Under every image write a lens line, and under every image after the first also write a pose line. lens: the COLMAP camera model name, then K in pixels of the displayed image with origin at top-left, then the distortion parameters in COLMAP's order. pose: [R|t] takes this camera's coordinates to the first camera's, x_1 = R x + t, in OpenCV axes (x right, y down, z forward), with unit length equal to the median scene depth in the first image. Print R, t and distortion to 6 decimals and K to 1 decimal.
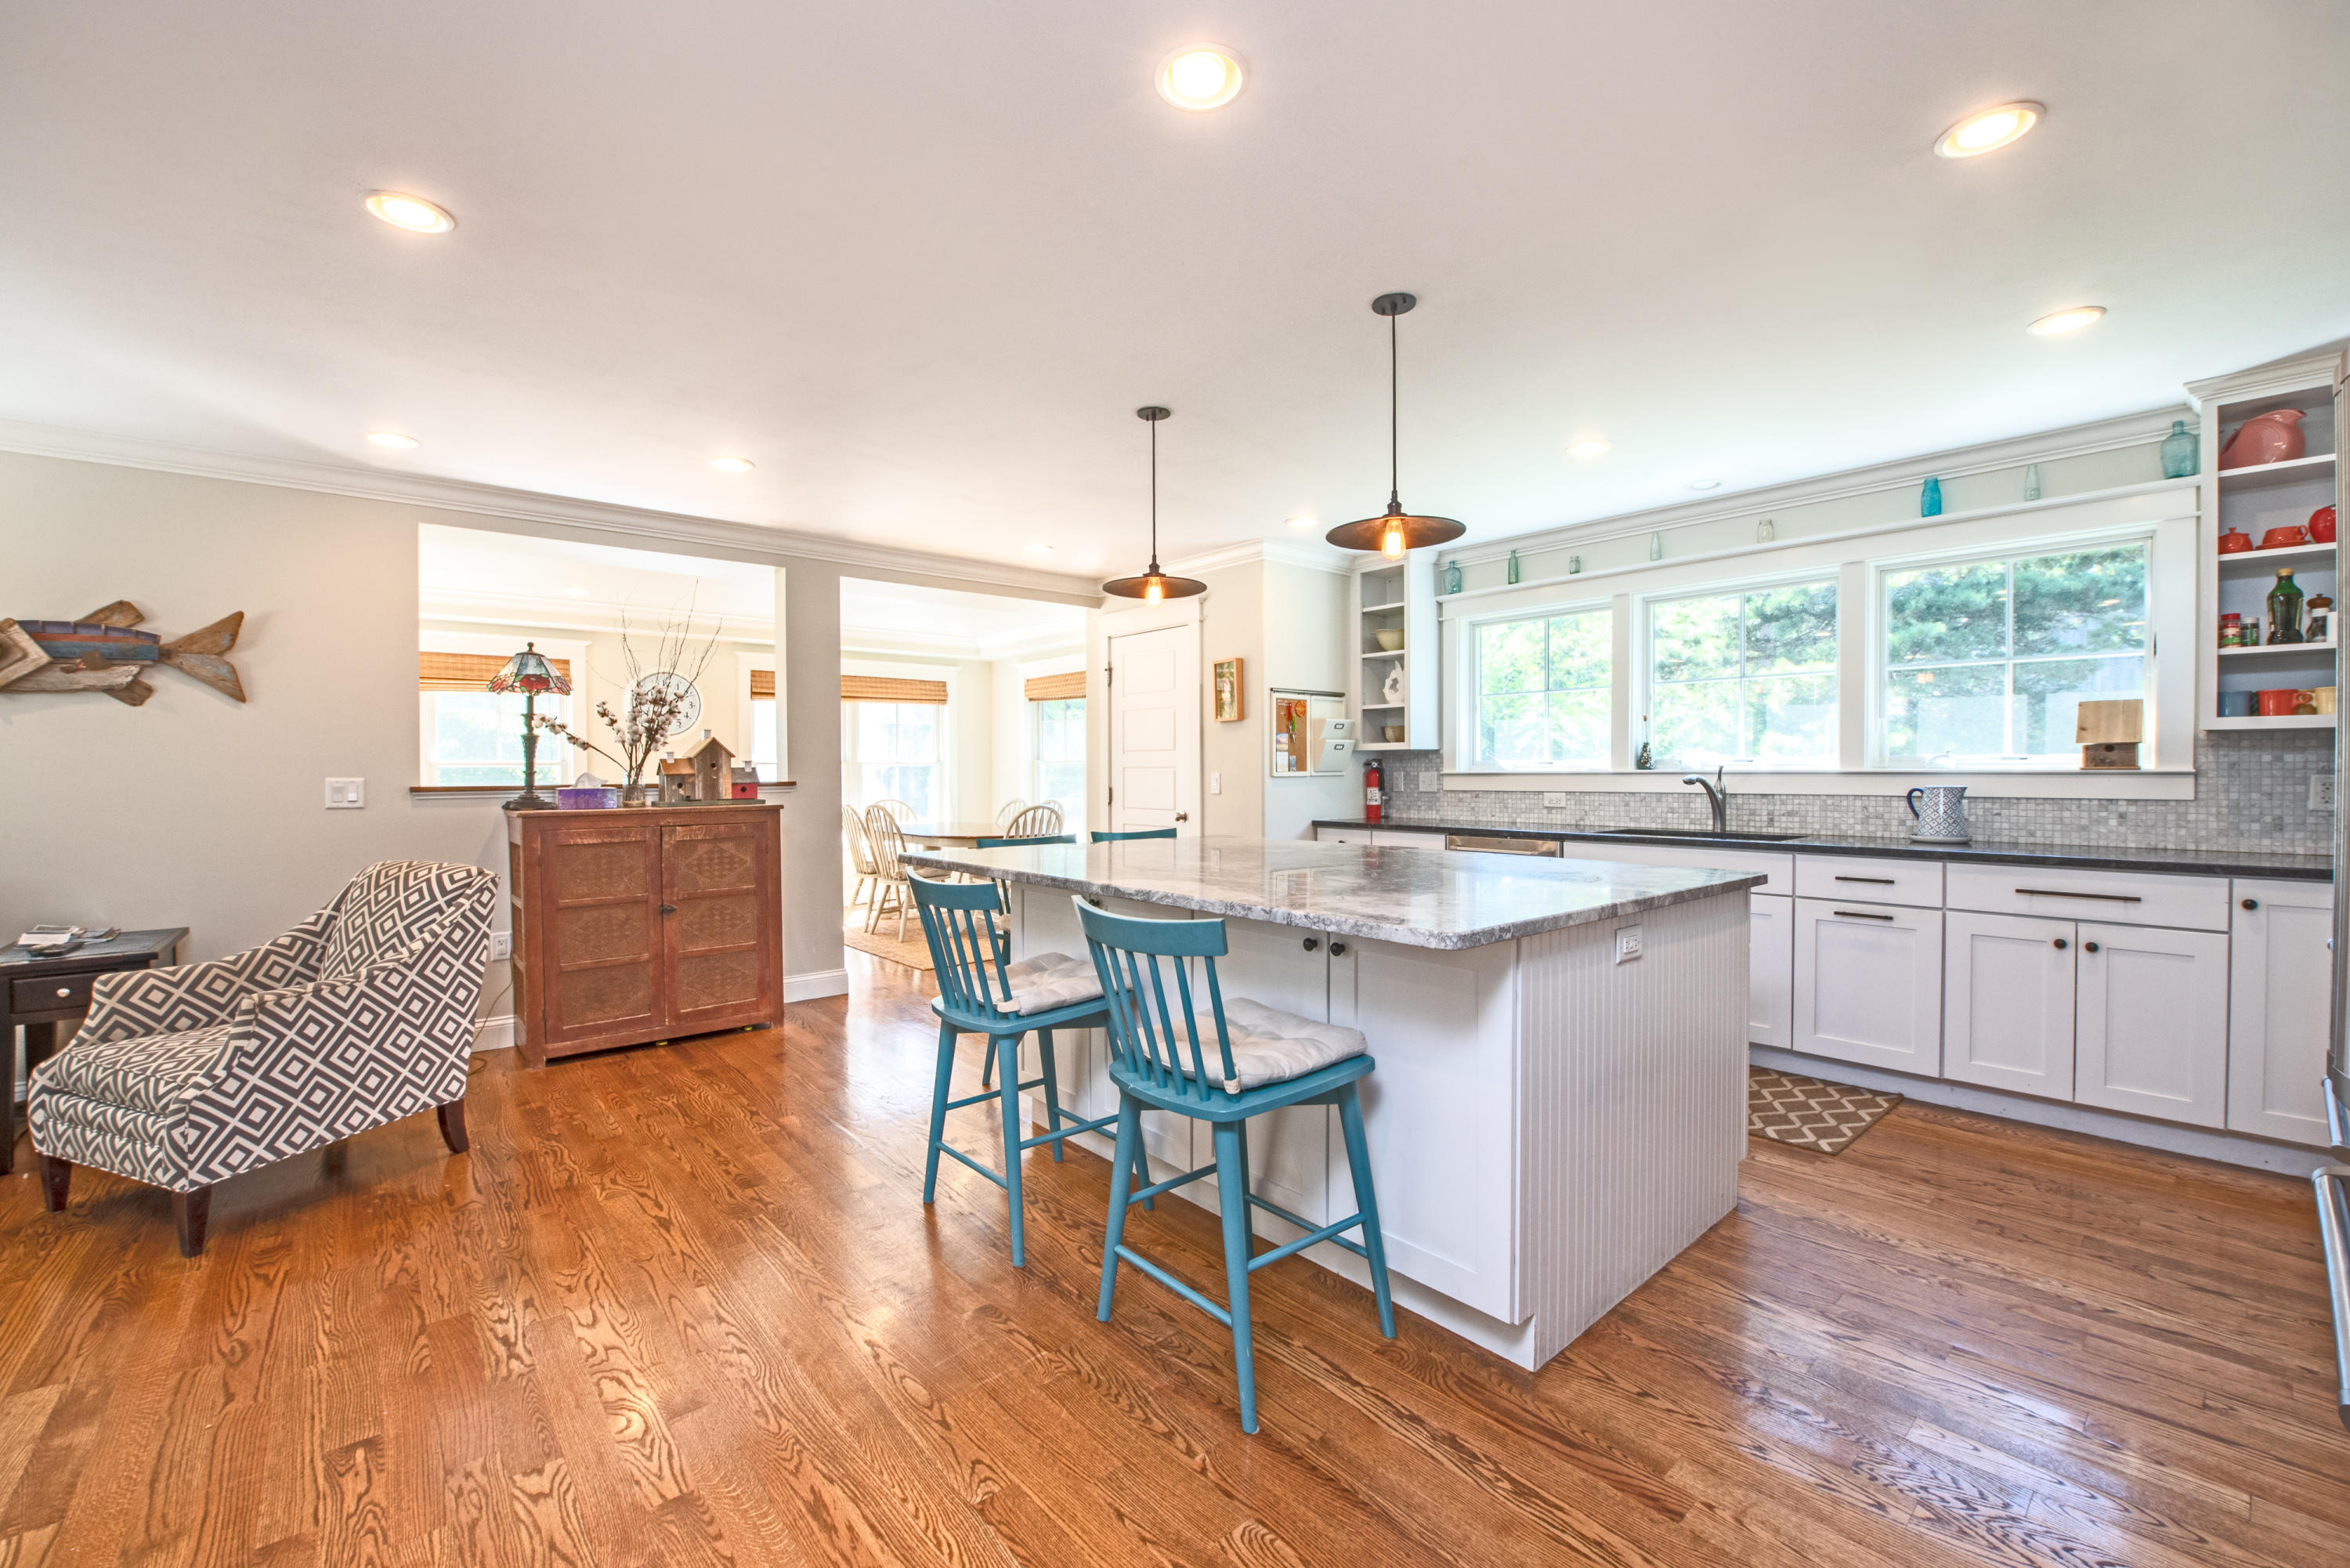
lens RADIAL K [[976.8, 0, 1205.4], [0, 976.8, 797.3], [0, 0, 1]] dist [-0.010524, -0.000196]
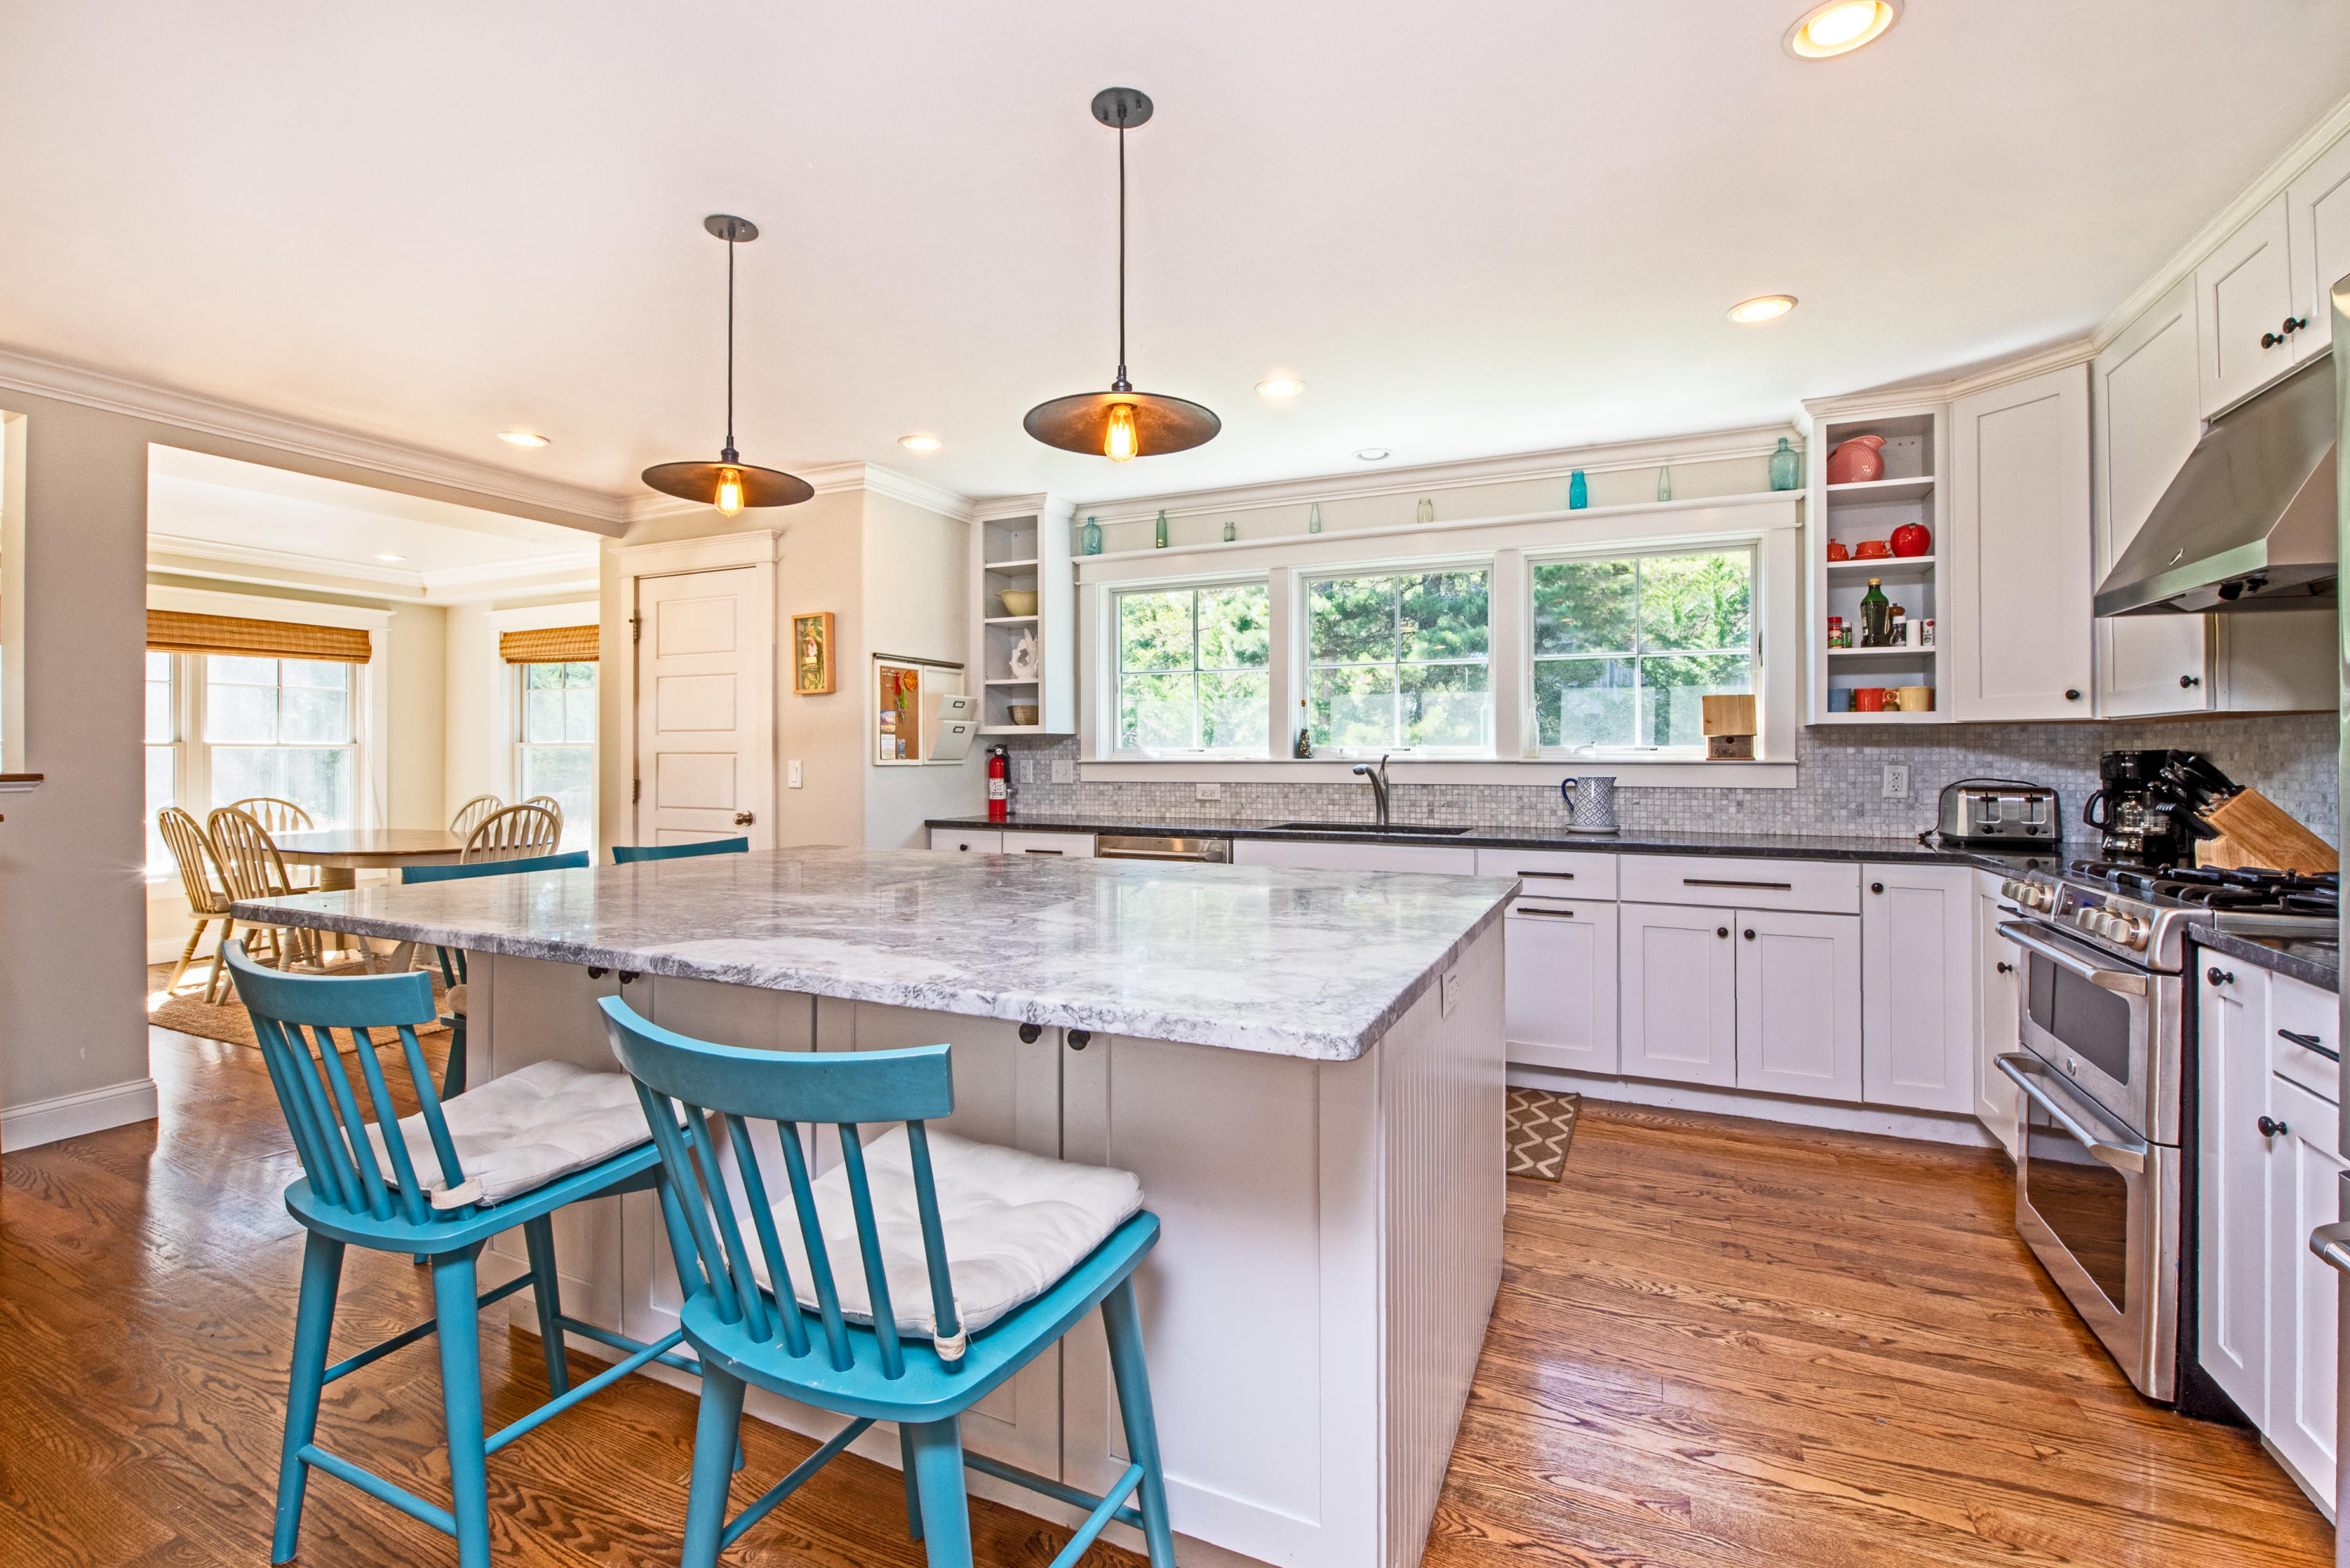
lens RADIAL K [[1011.5, 0, 1212.4], [0, 1011.5, 762.0], [0, 0, 1]] dist [-0.011070, -0.000250]
pose [[0.907530, 0.002047, 0.419981, -0.038613], [0.007620, 0.999743, -0.021337, -0.007059], [-0.419917, 0.022564, 0.907282, 0.215974]]
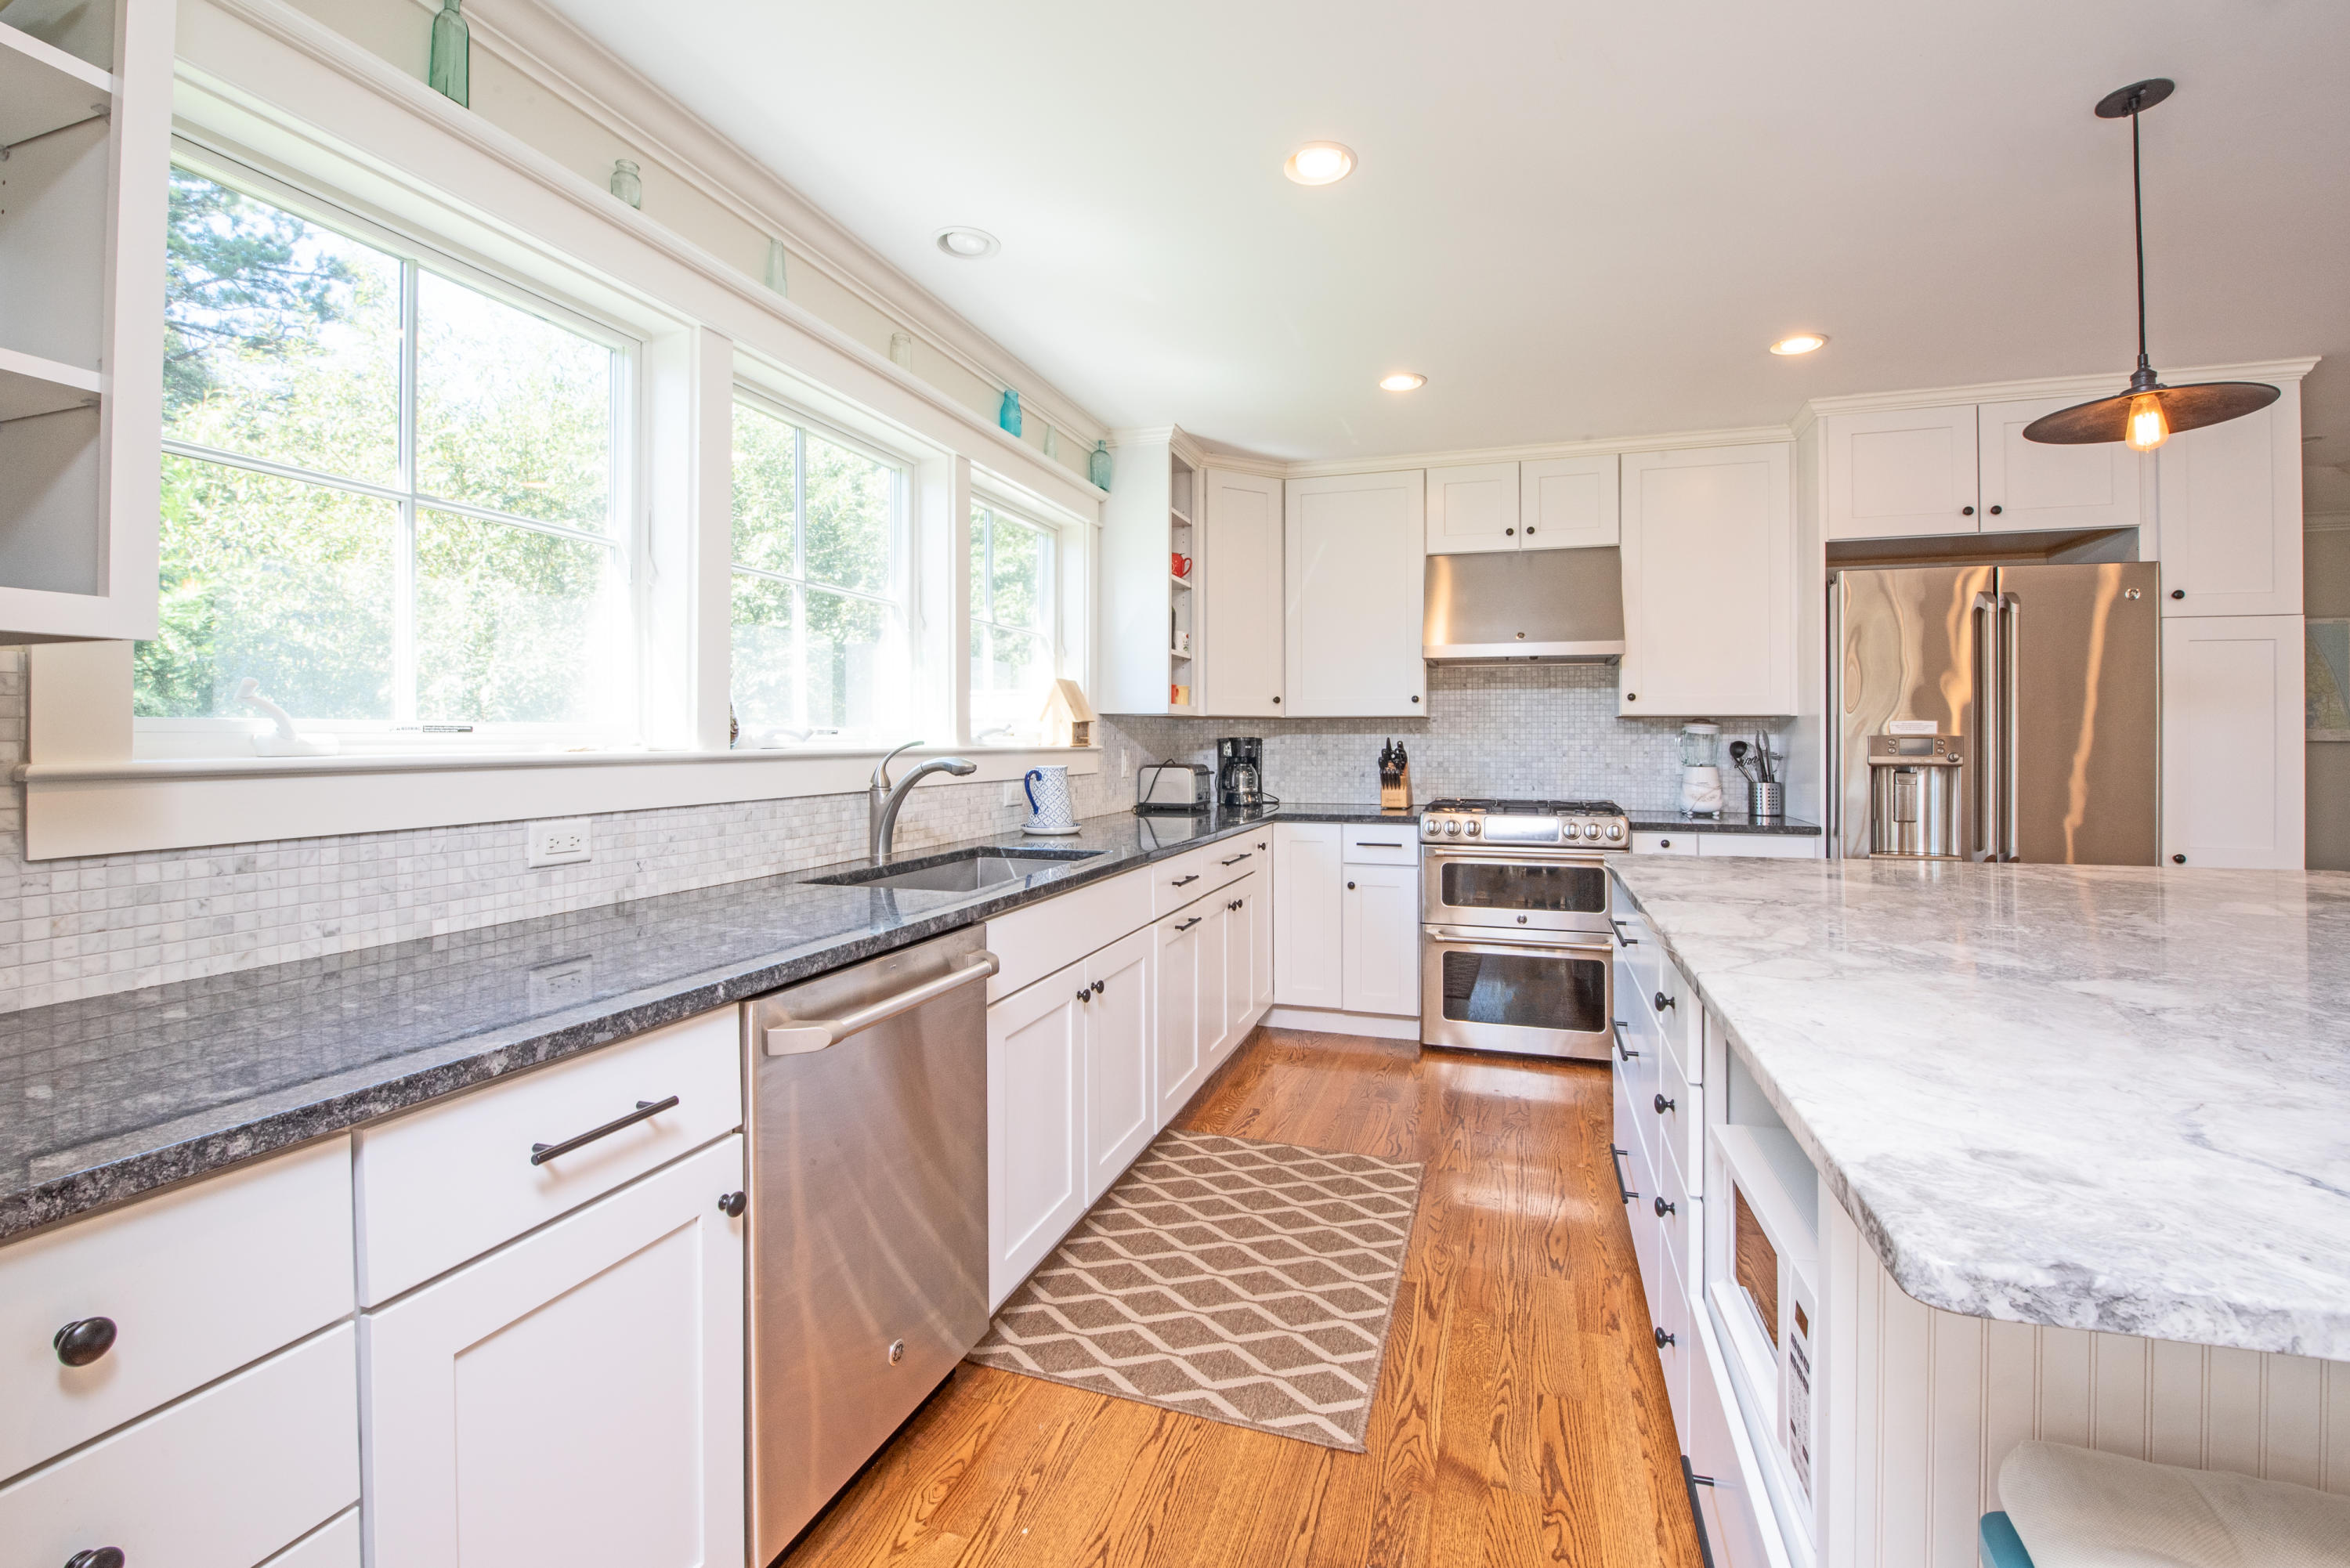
lens RADIAL K [[999.5, 0, 1178.2], [0, 999.5, 734.1], [0, 0, 1]] dist [-0.000567, -0.000007]
pose [[-0.499119, 0.002868, 0.866528, -0.049504], [0.019206, 0.999785, 0.007754, -0.042805], [-0.866320, 0.020512, -0.499067, 1.355331]]
